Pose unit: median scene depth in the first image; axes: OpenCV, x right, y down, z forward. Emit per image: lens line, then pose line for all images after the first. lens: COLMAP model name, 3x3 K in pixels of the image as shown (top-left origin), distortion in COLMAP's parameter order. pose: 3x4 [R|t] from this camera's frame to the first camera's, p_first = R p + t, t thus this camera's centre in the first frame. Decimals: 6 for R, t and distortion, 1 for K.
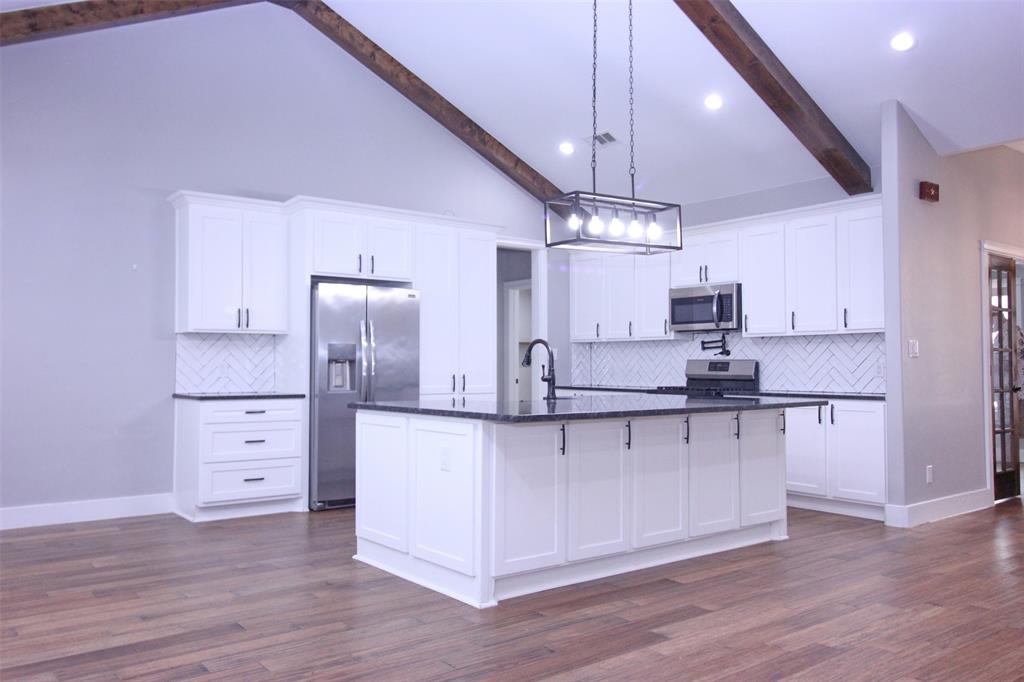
lens RADIAL K [[805.5, 0, 503.4], [0, 805.5, 333.0], [0, 0, 1]] dist [0.010640, -0.001543]
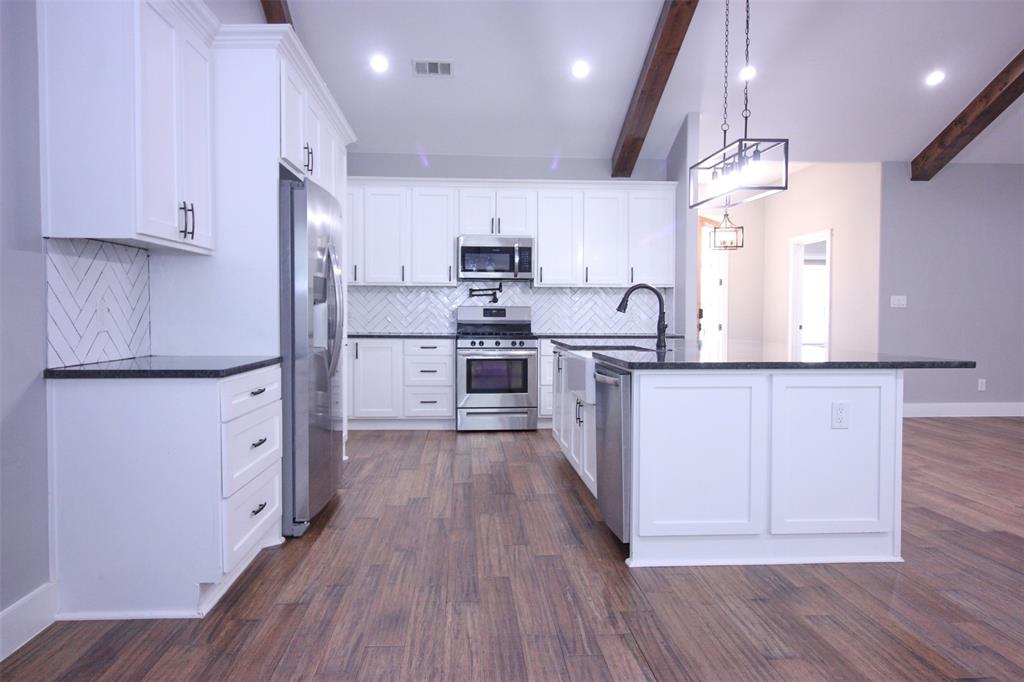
lens RADIAL K [[677.0, 0, 508.0], [0, 677.0, 331.2], [0, 0, 1]] dist [0.001557, -0.000941]
pose [[0.561585, -0.019684, 0.827185, -0.503524], [-0.037495, 0.998085, 0.049206, 0.021721], [-0.826569, -0.058648, 0.559771, 0.495445]]
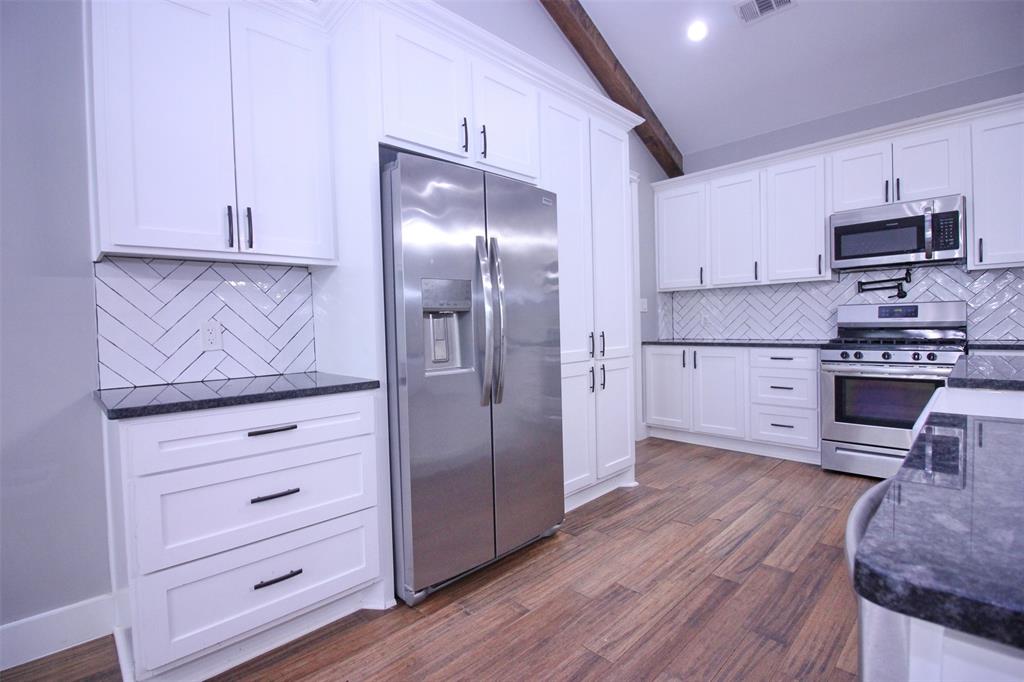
lens RADIAL K [[473.7, 0, 505.8], [0, 473.7, 335.9], [0, 0, 1]] dist [0.001134, -0.012202]
pose [[0.994066, -0.030000, 0.104564, -0.171789], [0.023228, 0.997589, 0.065391, 0.027150], [-0.106273, -0.062574, 0.992366, 0.610716]]
